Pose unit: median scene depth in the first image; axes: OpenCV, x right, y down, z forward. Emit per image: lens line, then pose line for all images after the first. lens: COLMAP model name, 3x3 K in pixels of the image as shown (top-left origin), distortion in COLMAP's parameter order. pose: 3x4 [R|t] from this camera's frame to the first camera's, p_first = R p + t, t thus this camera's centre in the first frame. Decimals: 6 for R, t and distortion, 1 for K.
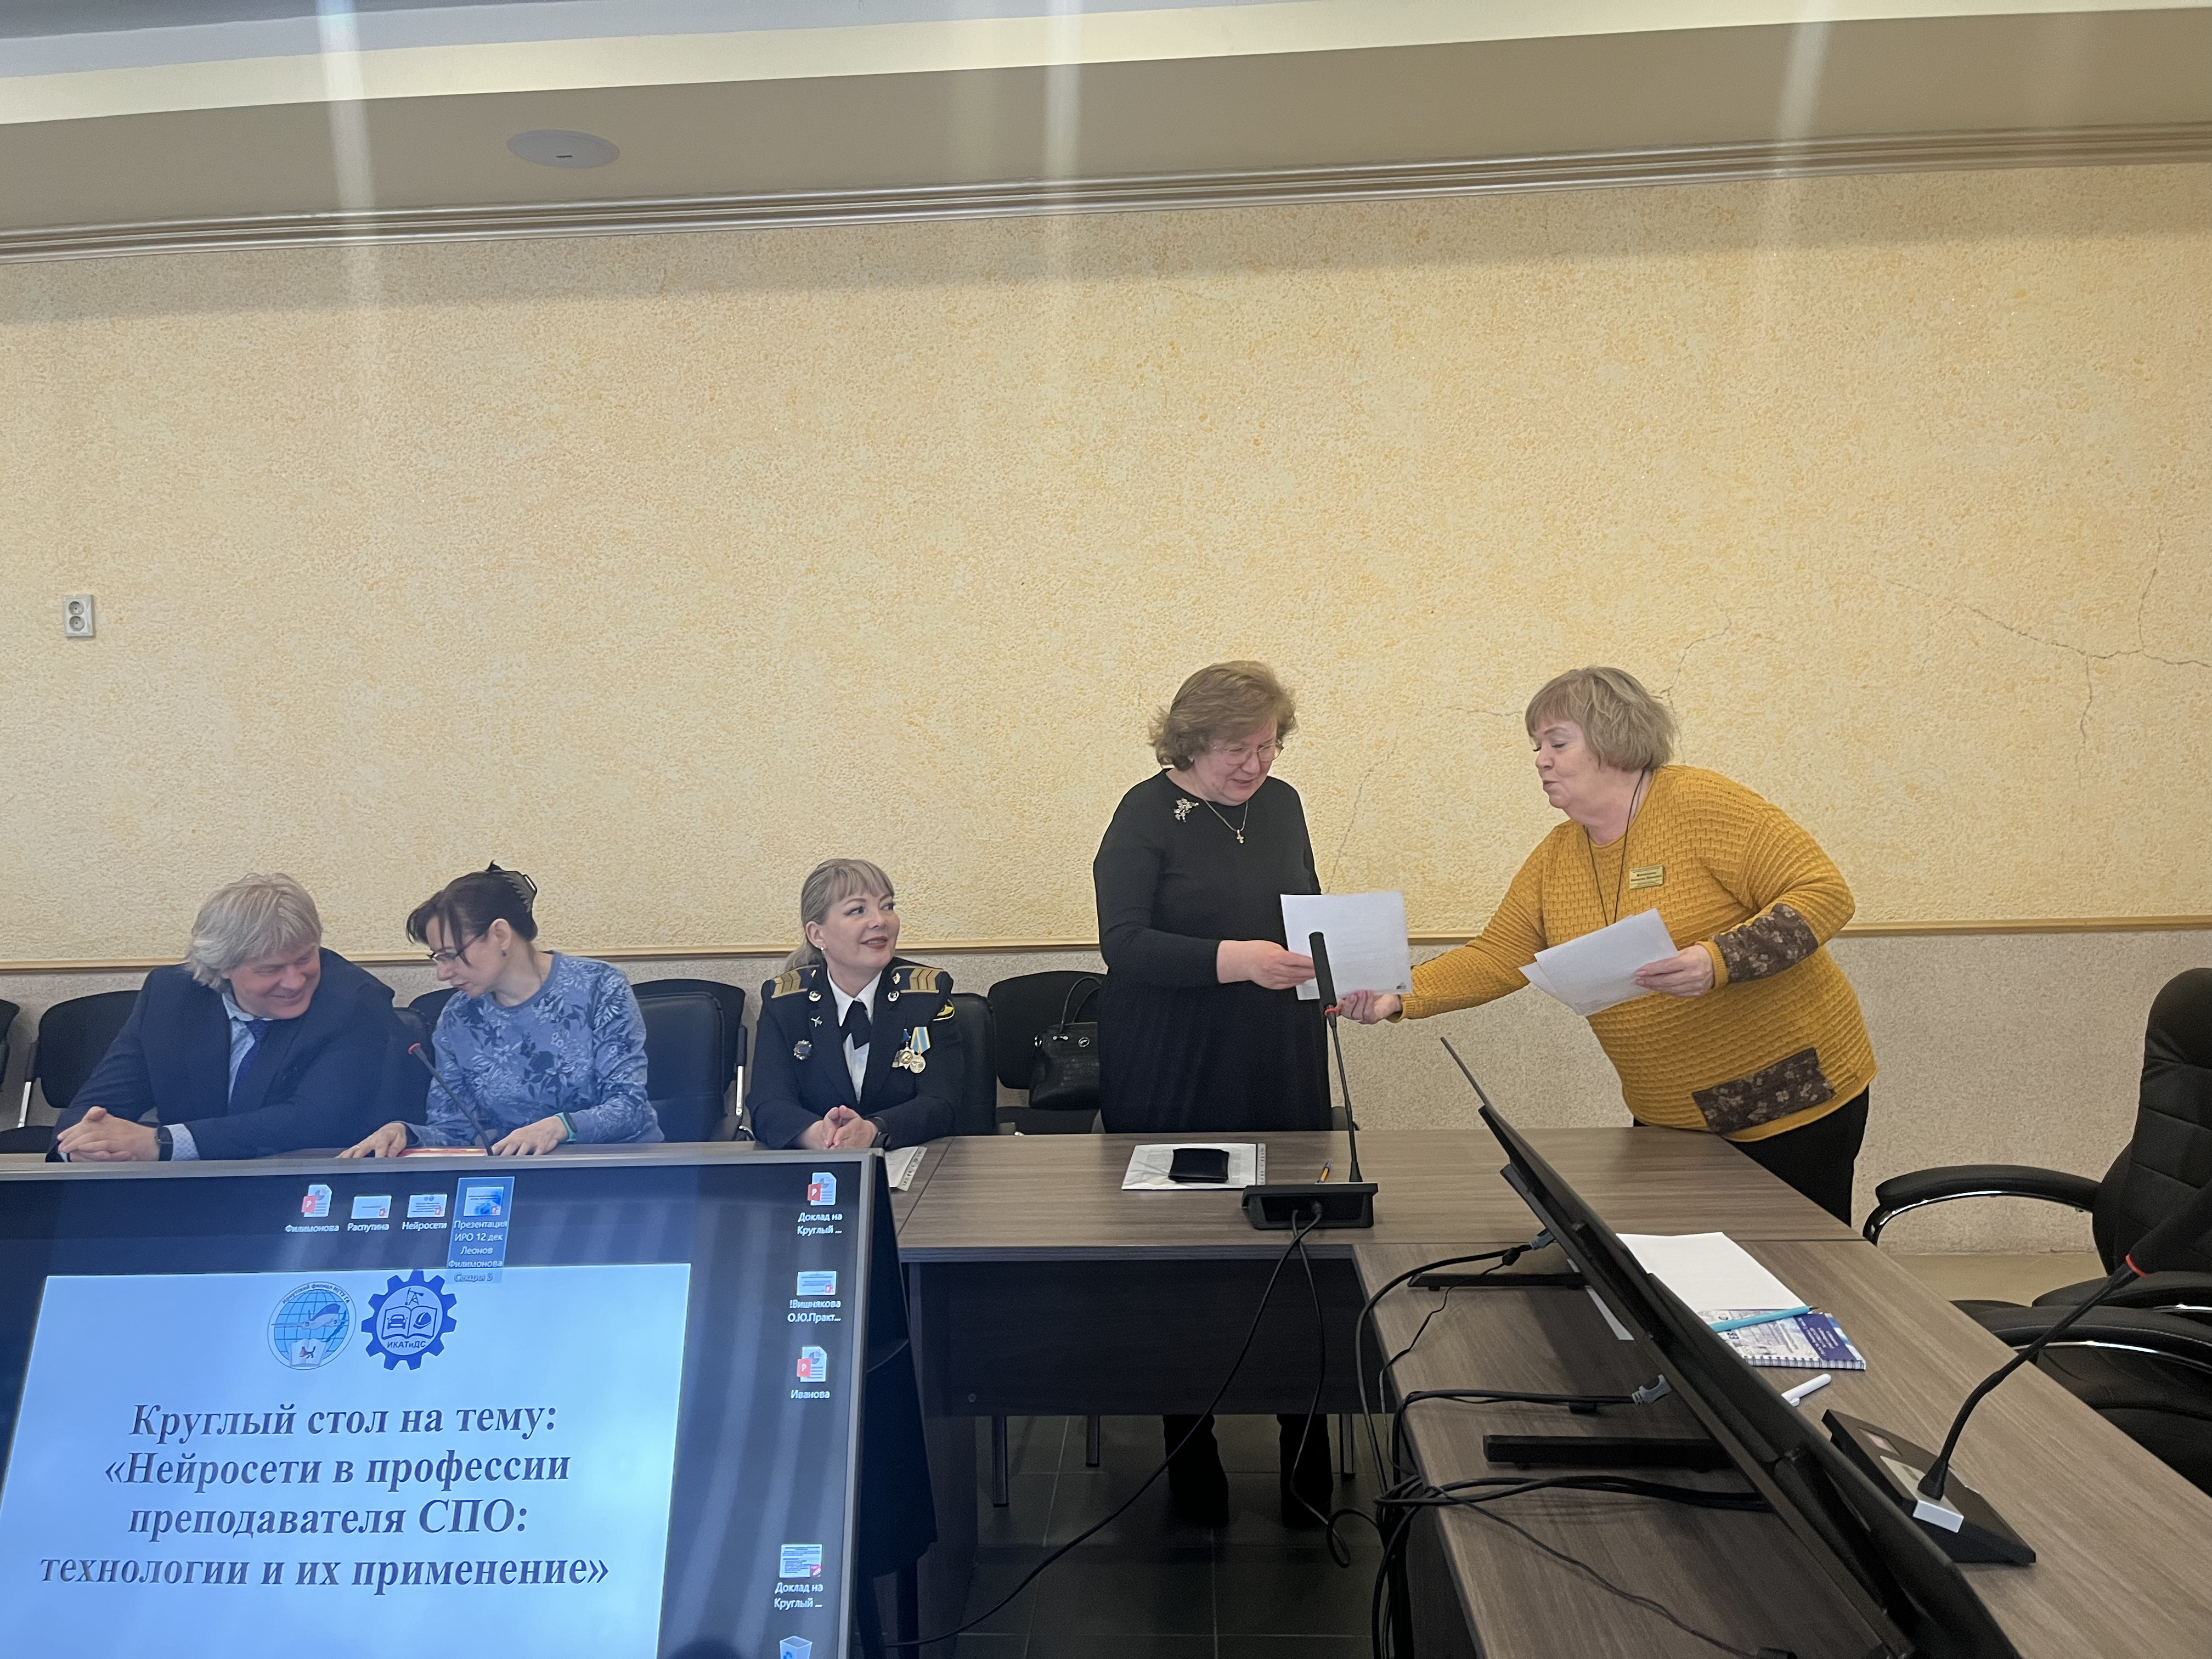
lens RADIAL K [[1704.0, 0, 1100.6], [0, 1704.0, 818.1], [0, 0, 1]] dist [0.044388, -0.043687]
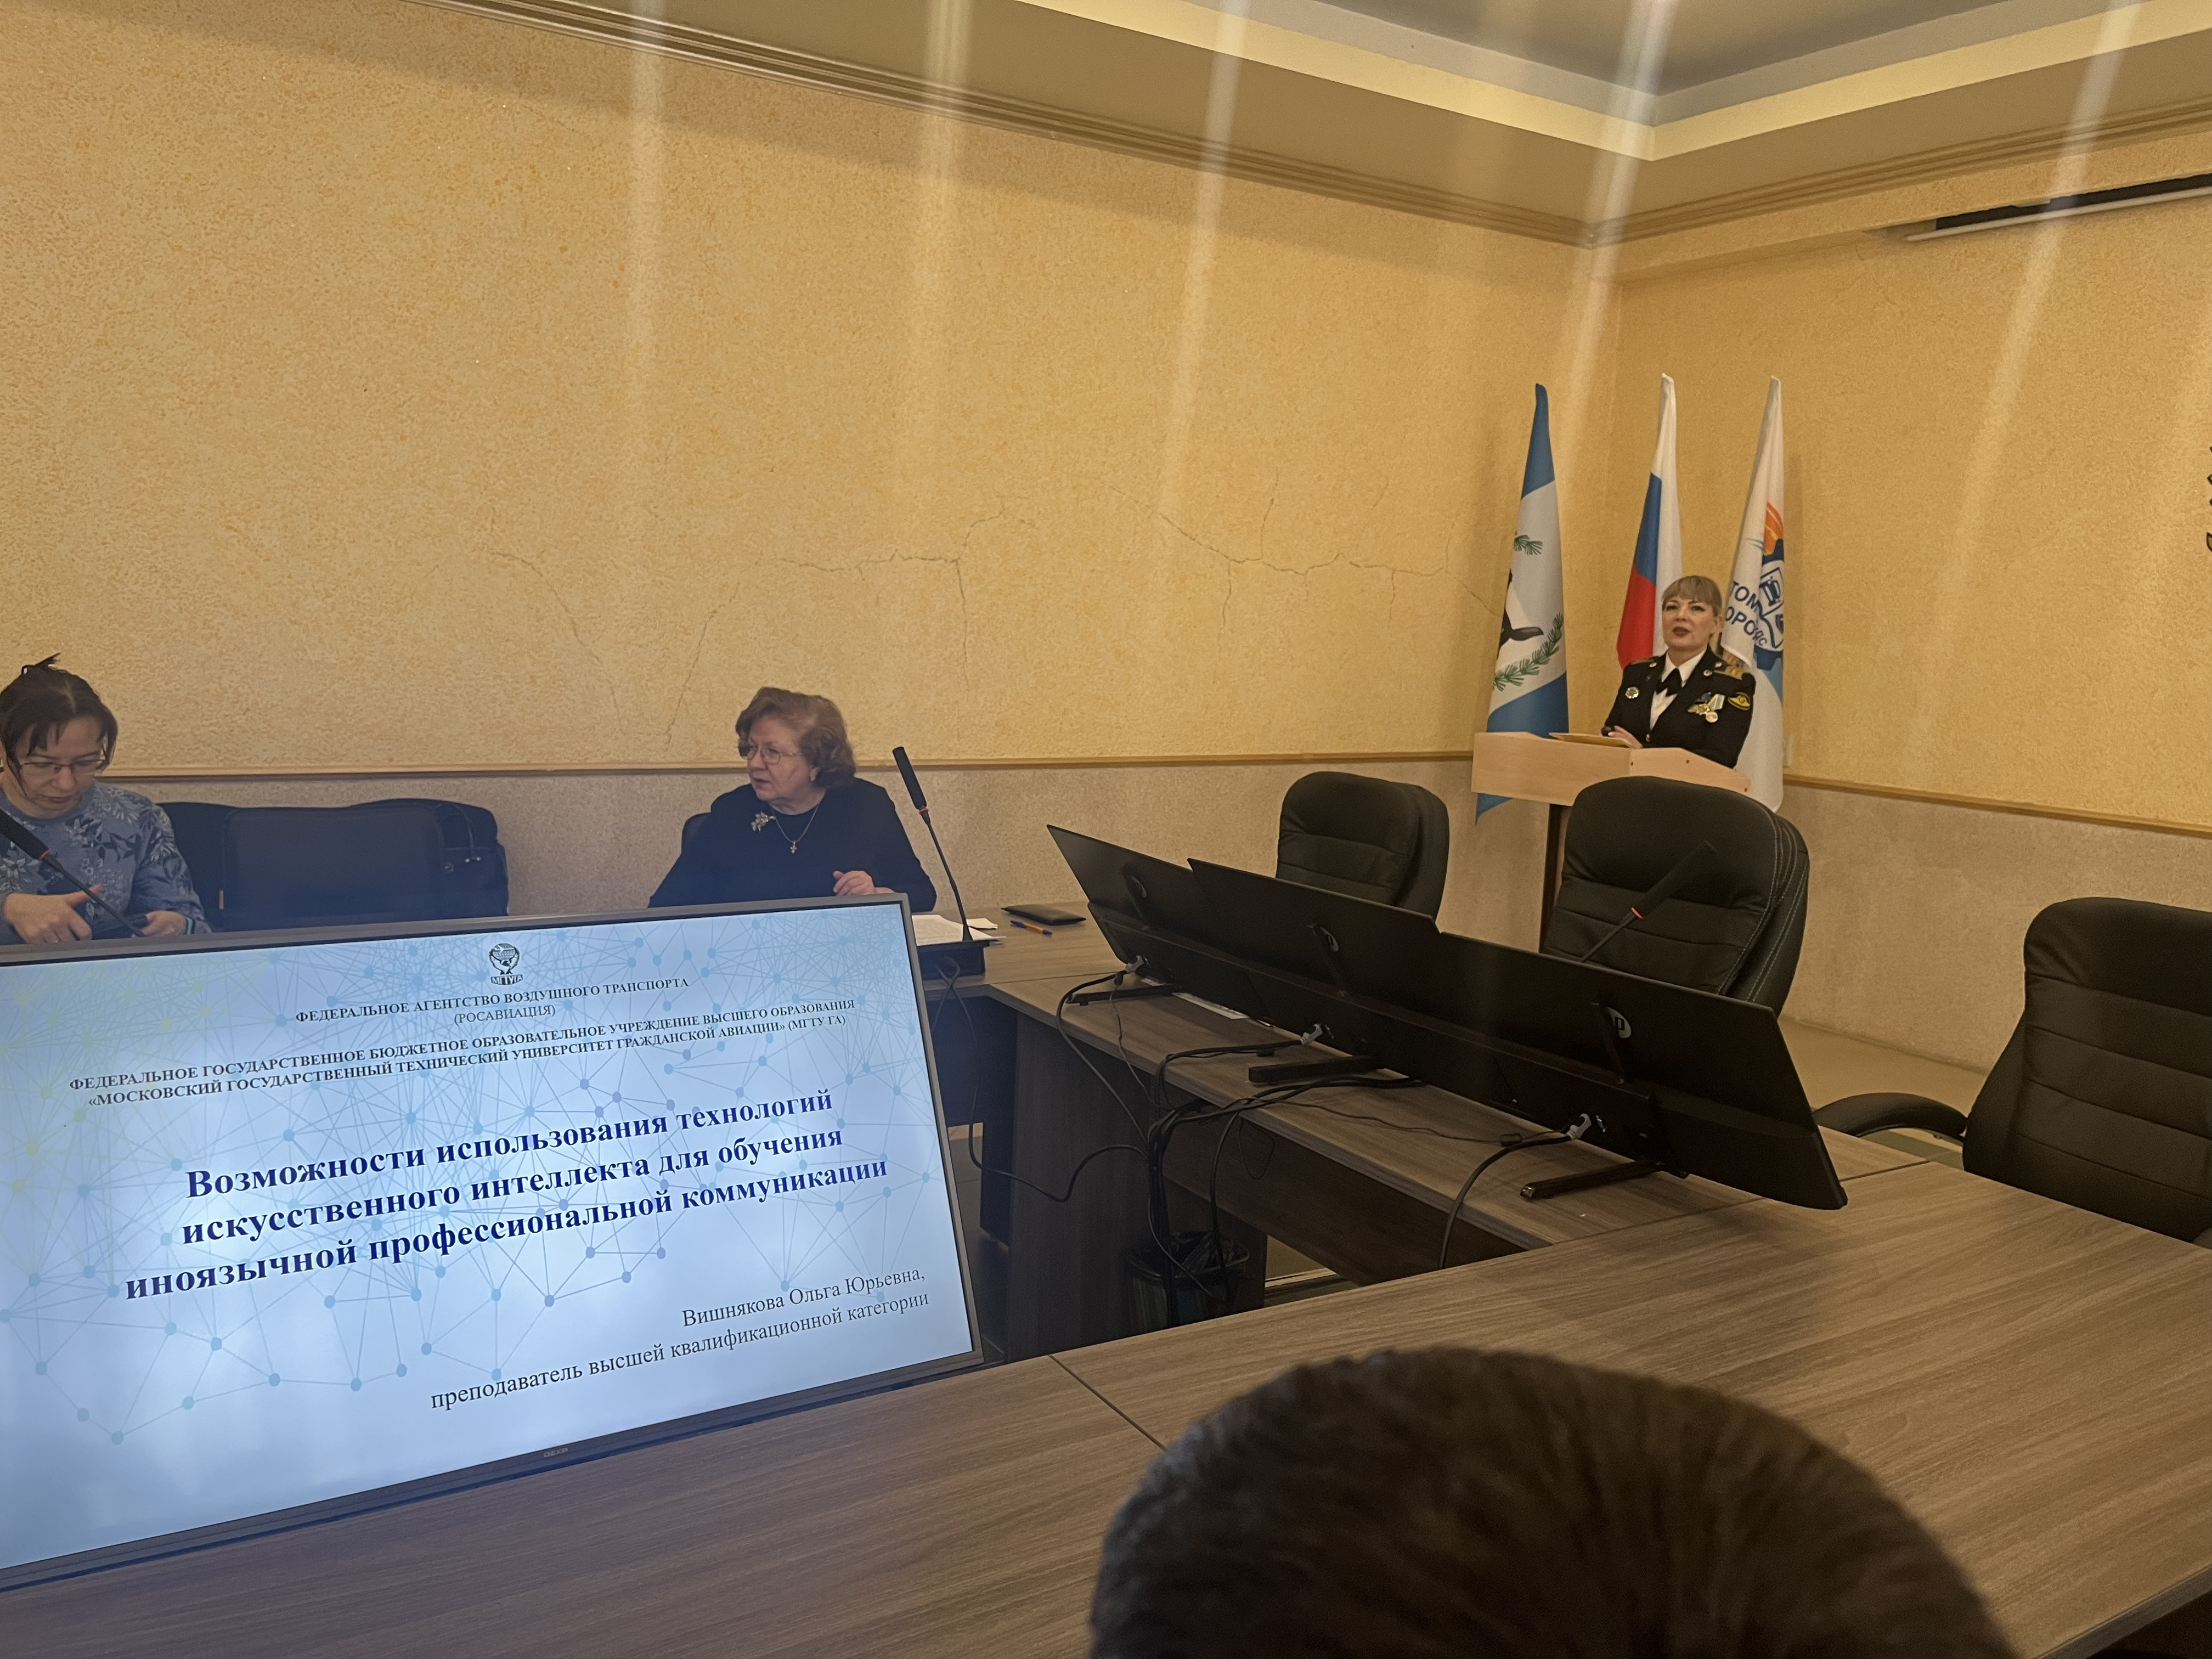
lens RADIAL K [[1636.1, 0, 1031.2], [0, 1636.1, 785.8], [0, 0, 1]] dist [0.071788, -0.116883]
pose [[0.832083, 0.002656, 0.554645, -0.261276], [-0.046289, 0.996833, 0.064670, 0.005503], [-0.552716, -0.079485, 0.829570, 0.016502]]
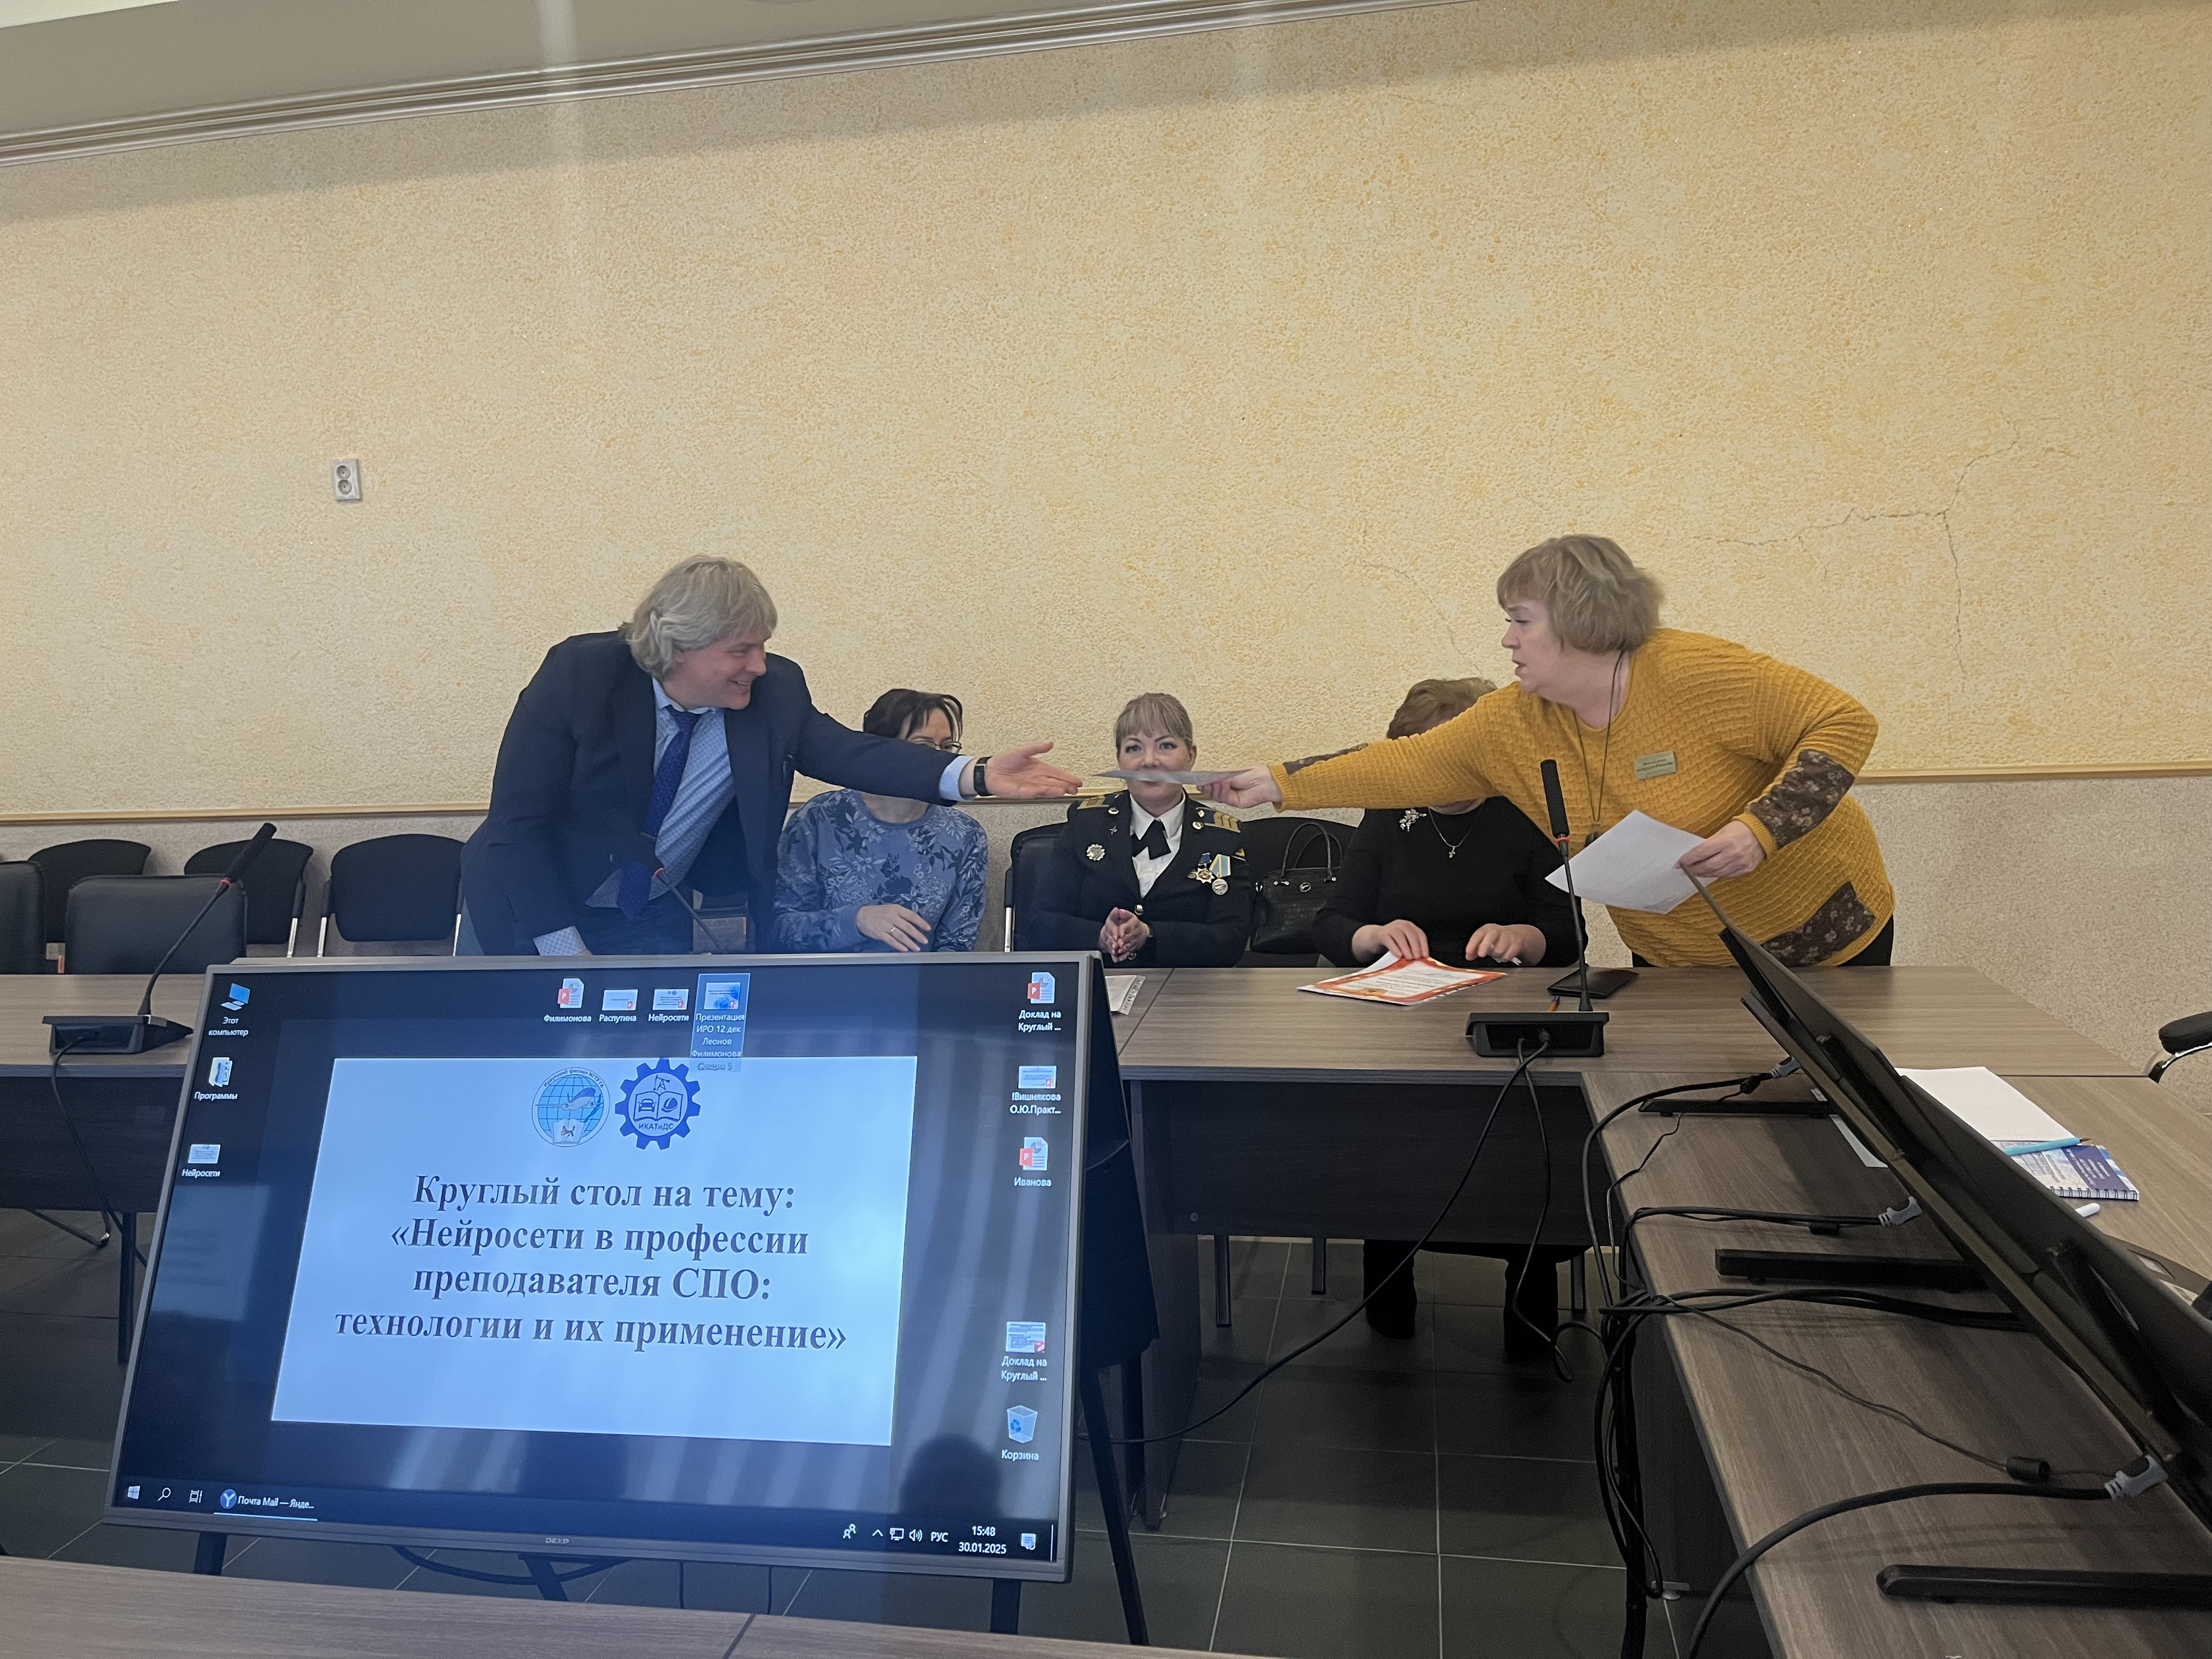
lens RADIAL K [[1711.7, 0, 1093.0], [0, 1711.7, 834.6], [0, 0, 1]] dist [0.022254, 0.001518]
pose [[0.990895, 0.001217, -0.134629, 0.001271], [0.010877, 0.995967, 0.089059, 0.010963], [0.134195, -0.089713, 0.986886, 0.003237]]
